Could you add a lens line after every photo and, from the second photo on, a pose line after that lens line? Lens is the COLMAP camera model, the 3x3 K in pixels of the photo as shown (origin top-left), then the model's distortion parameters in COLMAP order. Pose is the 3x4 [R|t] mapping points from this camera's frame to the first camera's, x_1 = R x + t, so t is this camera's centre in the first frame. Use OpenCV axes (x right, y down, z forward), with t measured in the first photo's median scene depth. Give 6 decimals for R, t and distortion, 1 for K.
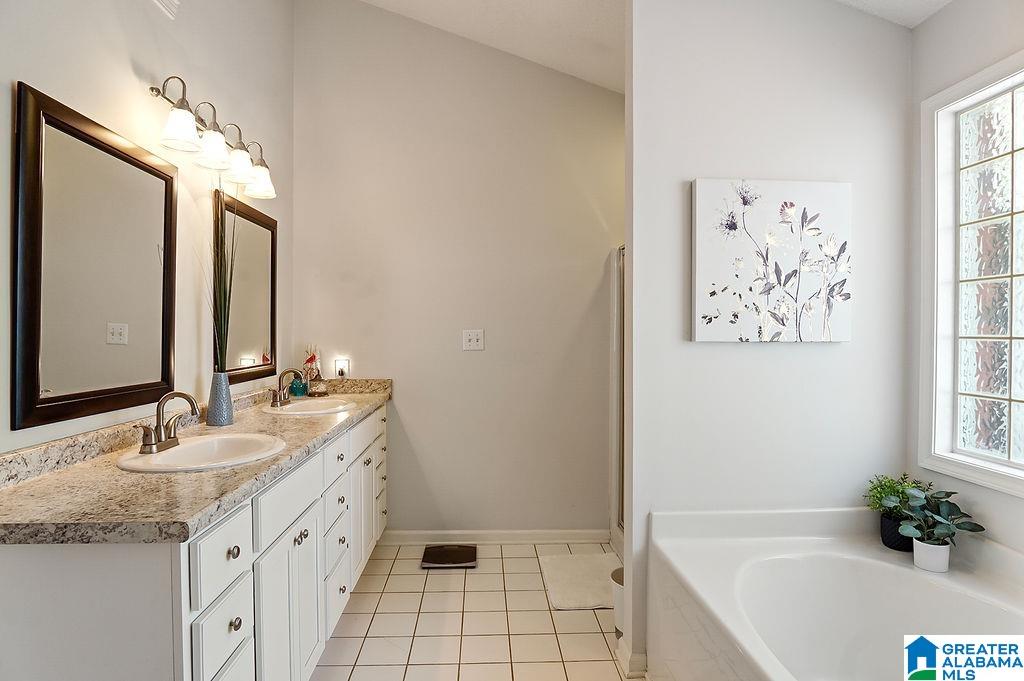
lens RADIAL K [[552.5, 0, 509.1], [0, 552.5, 340.3], [0, 0, 1]] dist [-0.028206, 0.004339]
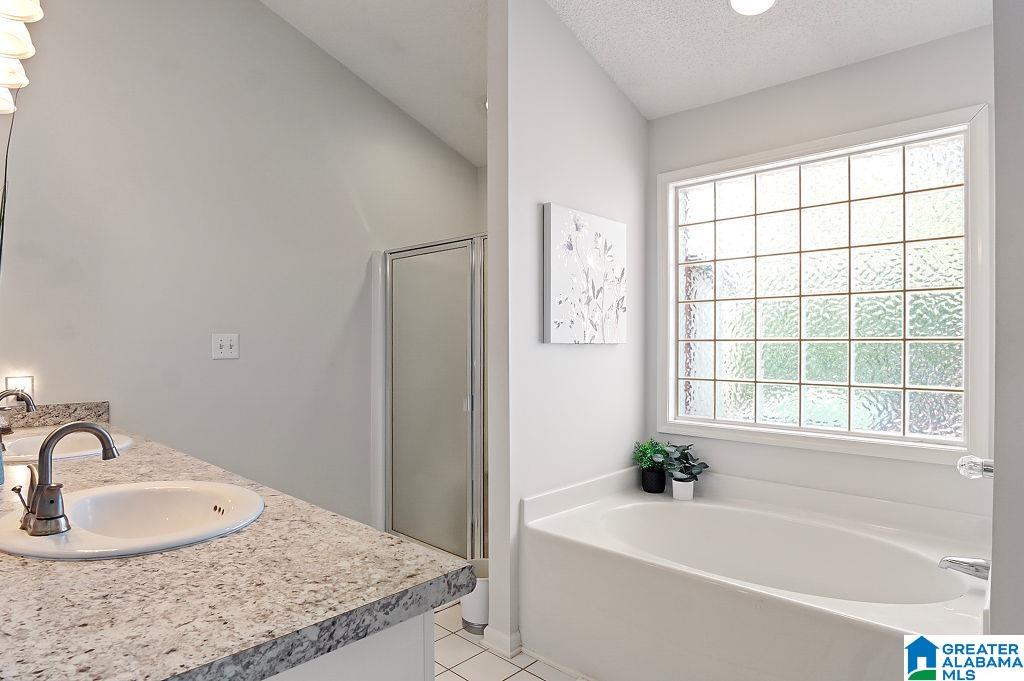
lens RADIAL K [[582.1, 0, 476.1], [0, 582.1, 346.9], [0, 0, 1]] dist [-0.030515, 0.000714]
pose [[0.734528, -0.002510, 0.678574, -0.604705], [0.011342, 0.999899, -0.008579, 0.018911], [-0.678484, 0.013998, 0.734482, 0.211158]]
